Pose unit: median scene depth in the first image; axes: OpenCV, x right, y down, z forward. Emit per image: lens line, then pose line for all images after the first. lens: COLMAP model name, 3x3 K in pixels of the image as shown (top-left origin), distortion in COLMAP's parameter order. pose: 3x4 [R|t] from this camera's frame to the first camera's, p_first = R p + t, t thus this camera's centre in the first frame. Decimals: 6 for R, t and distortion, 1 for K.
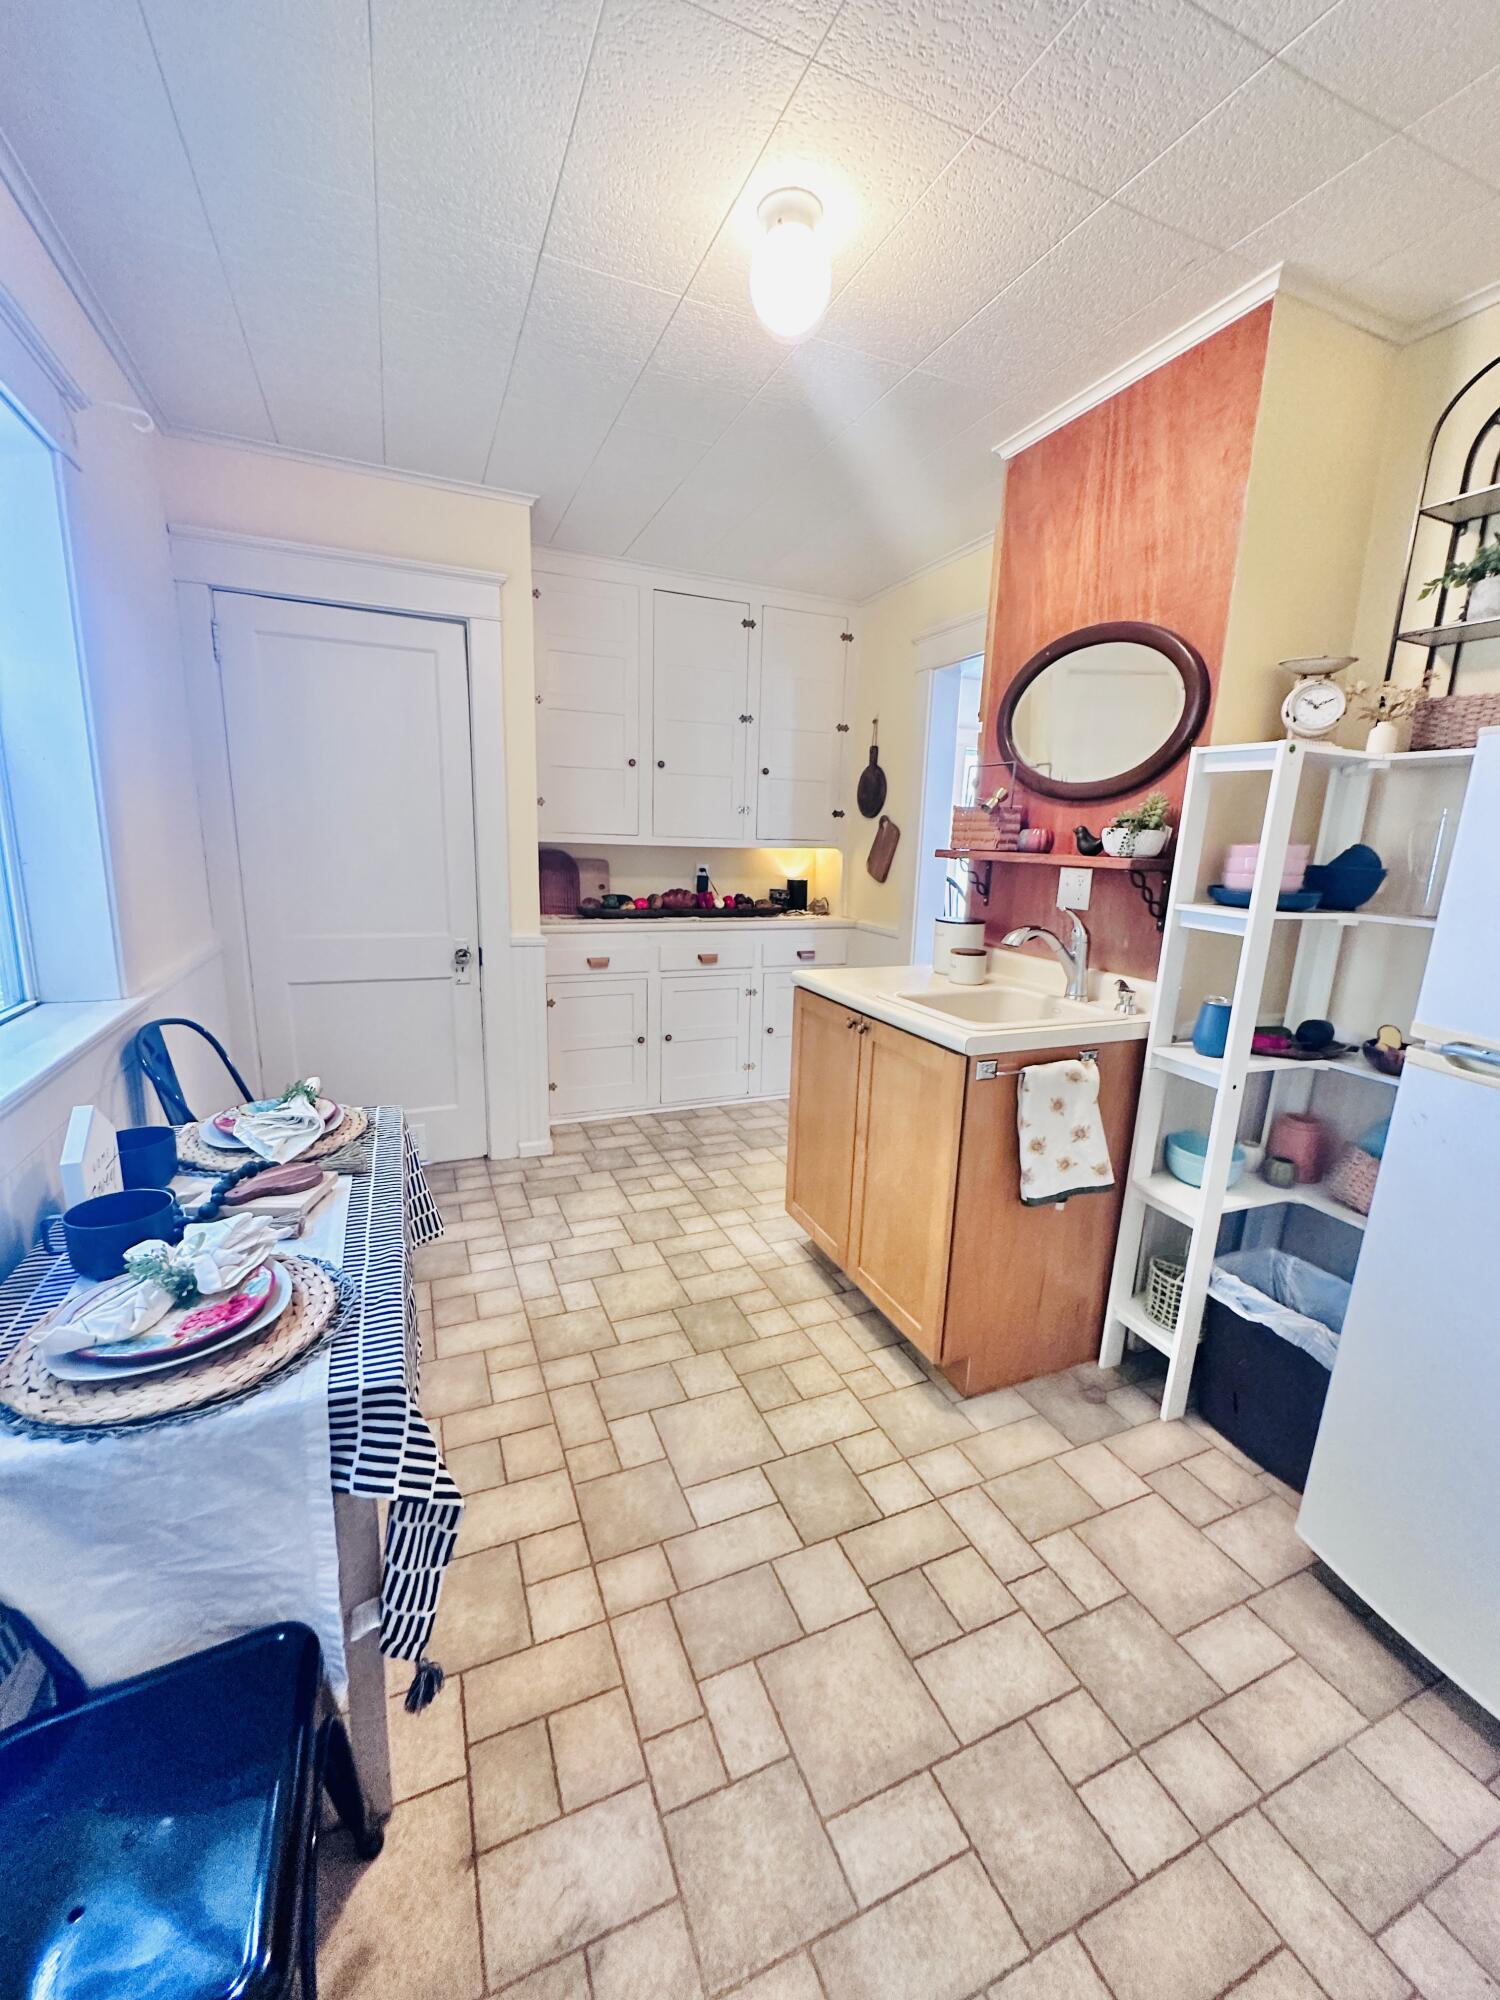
lens RADIAL K [[801.9, 0, 742.6], [0, 801.9, 993.4], [0, 0, 1]] dist [-0.002624, -0.000110]
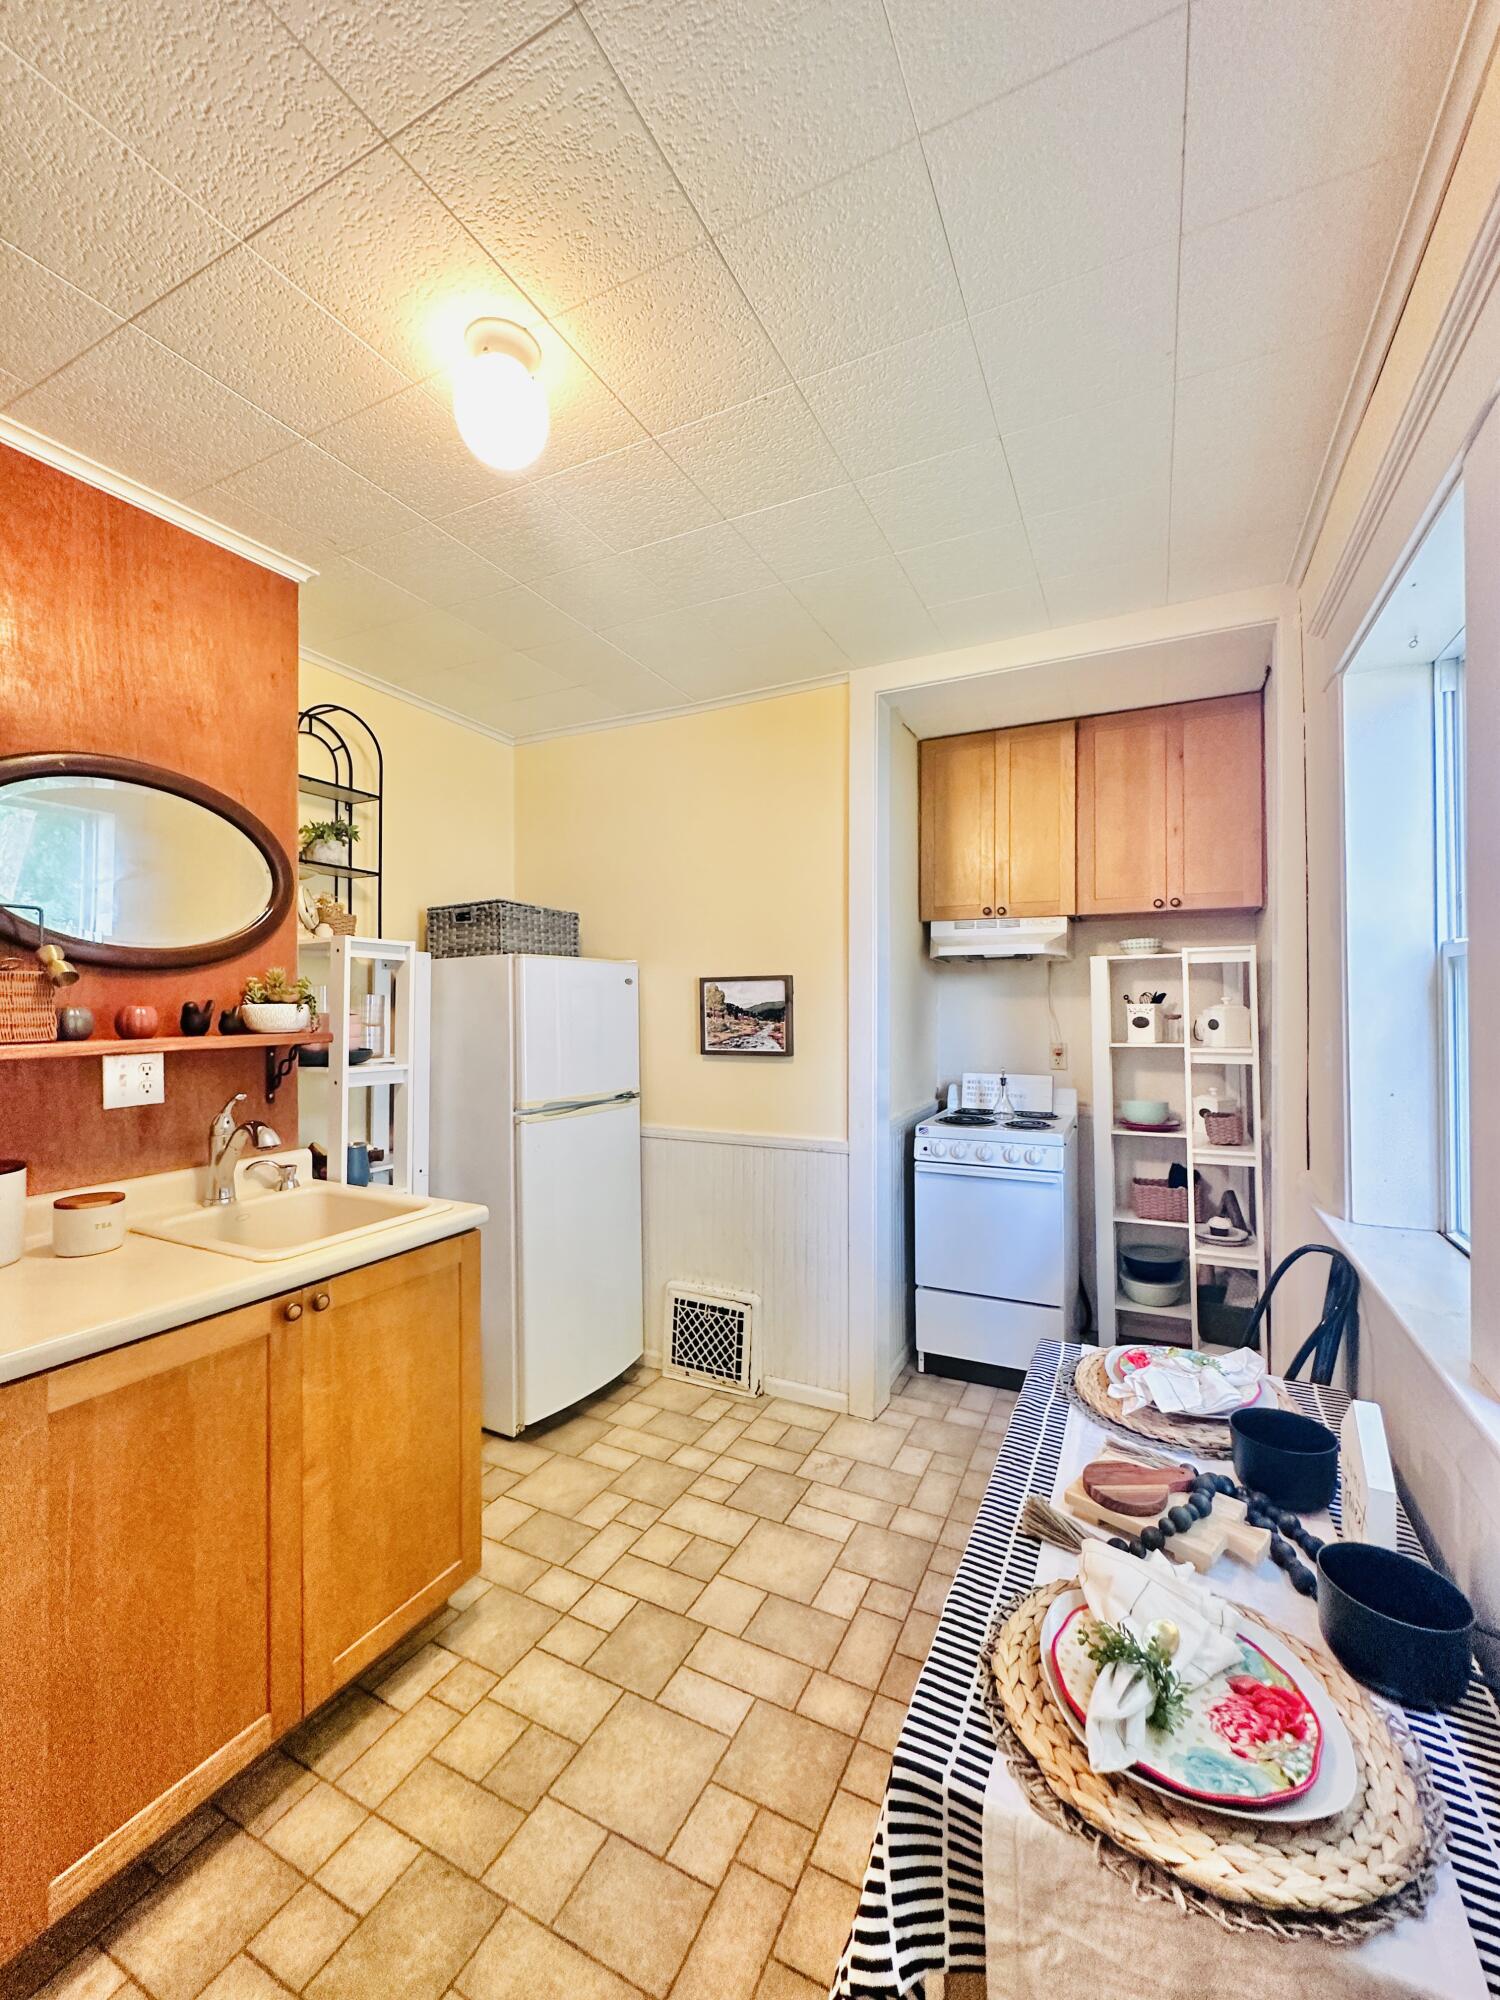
lens RADIAL K [[801.9, 0, 755.8], [0, 801.9, 1000.9], [0, 0, 1]] dist [-0.002624, -0.000110]
pose [[-0.650572, -0.027998, 0.758928, -0.743966], [0.136808, 0.978651, 0.153379, -0.324560], [-0.747021, 0.203611, -0.632853, 1.364535]]
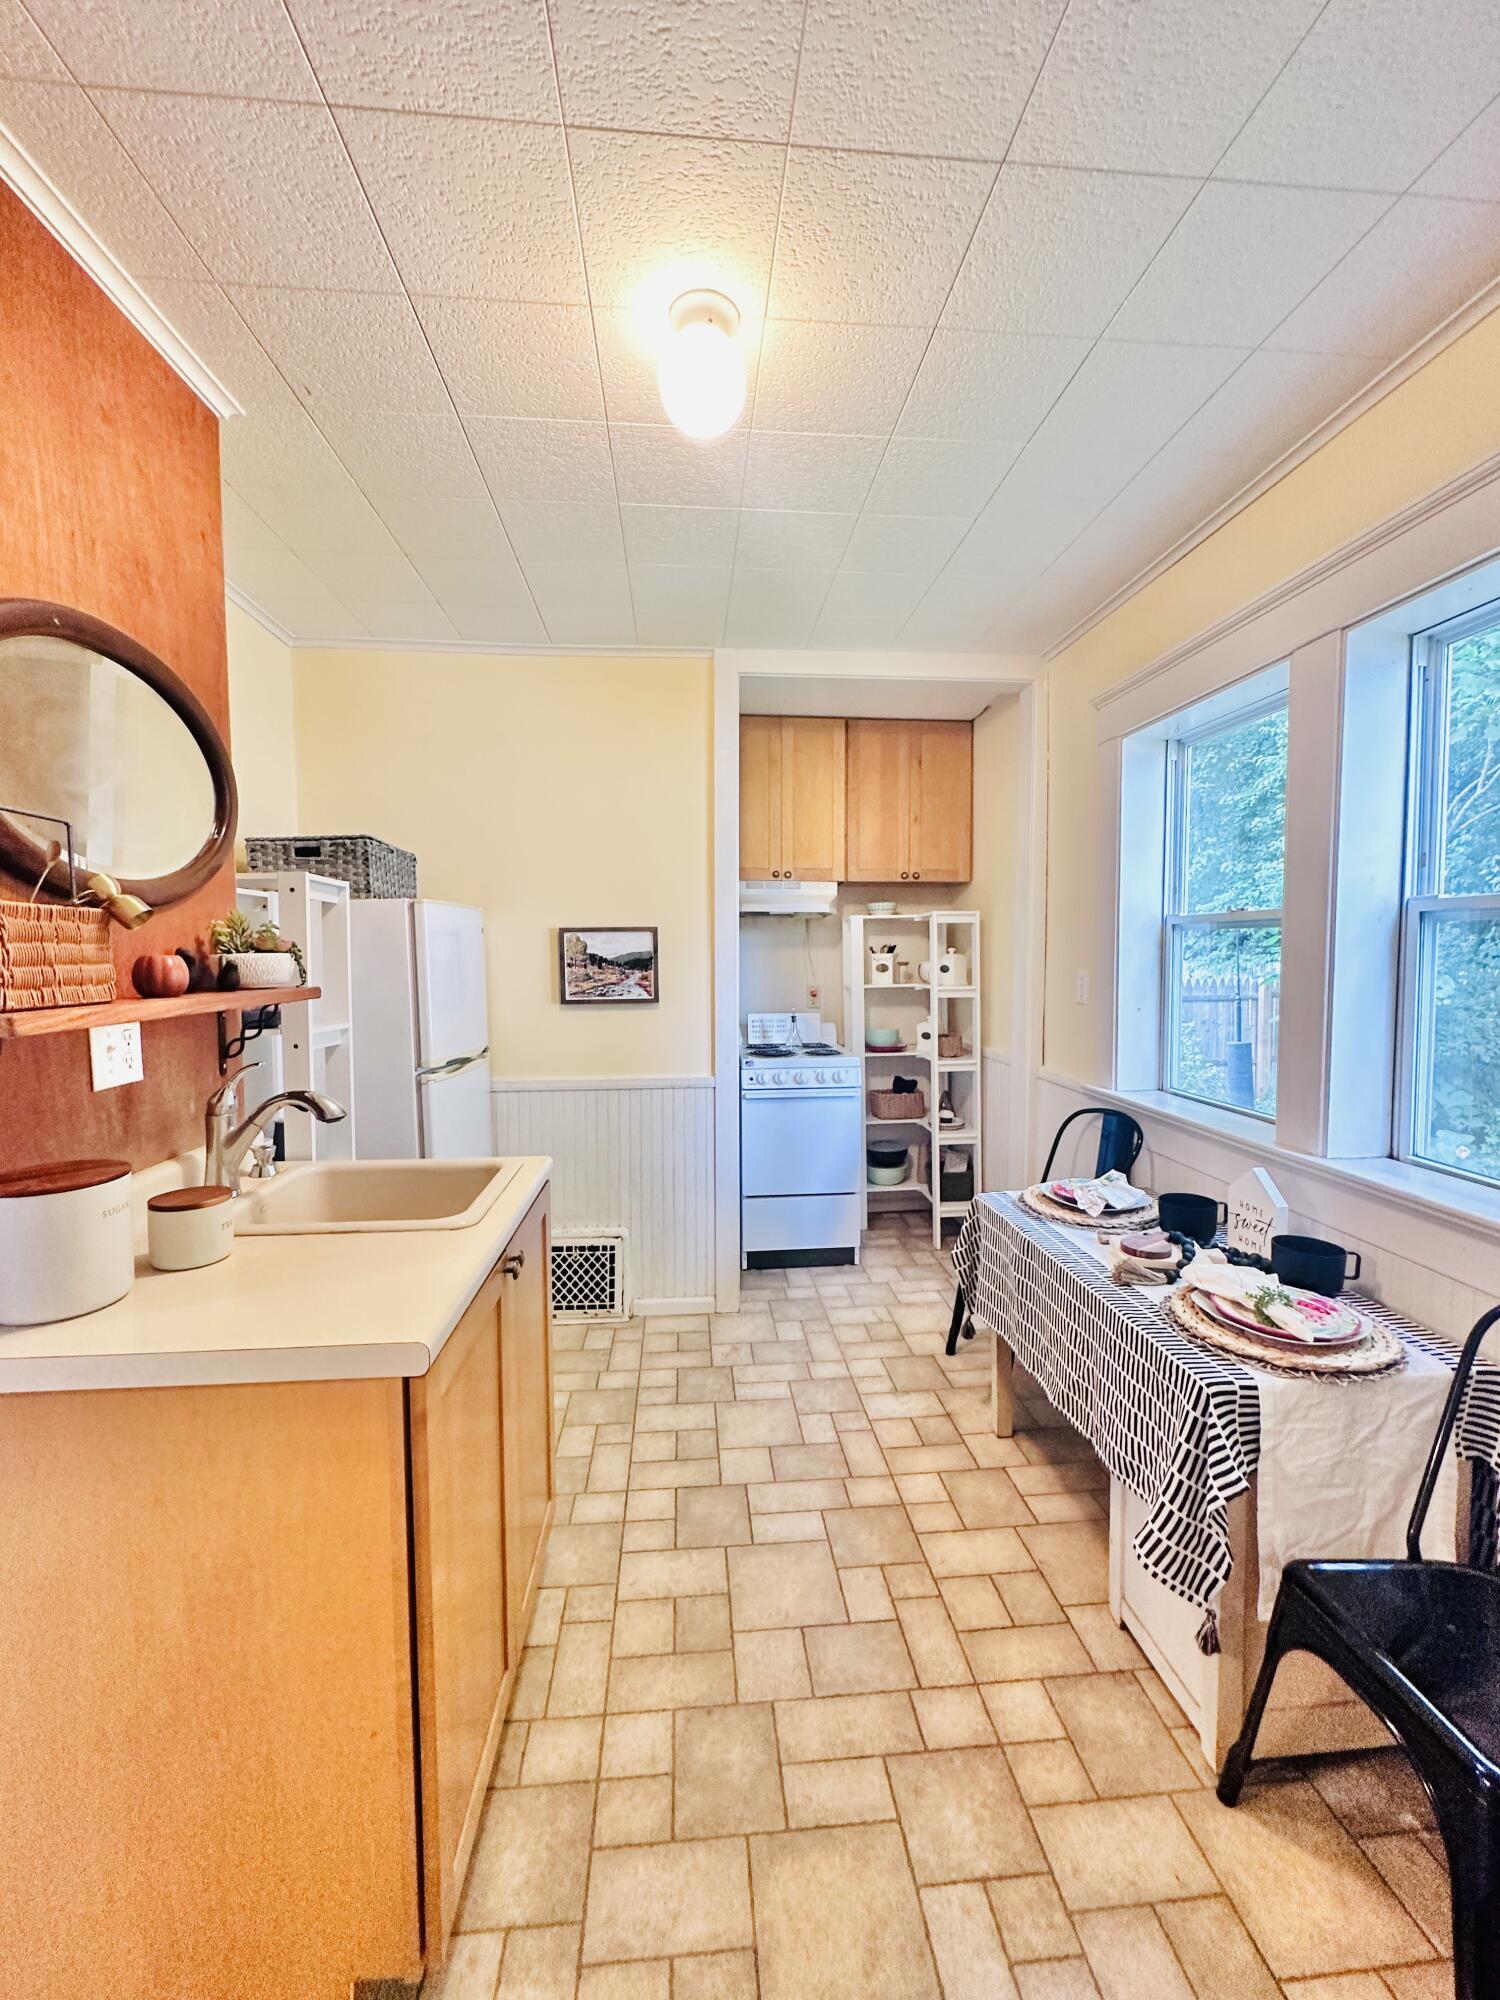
lens RADIAL K [[801.9, 0, 752.2], [0, 801.9, 1001.1], [0, 0, 1]] dist [-0.002624, -0.000110]
pose [[-0.950980, -0.046149, 0.305791, -0.281229], [0.037174, 0.964574, 0.261179, -0.408709], [-0.307011, 0.259743, -0.915575, 1.847898]]
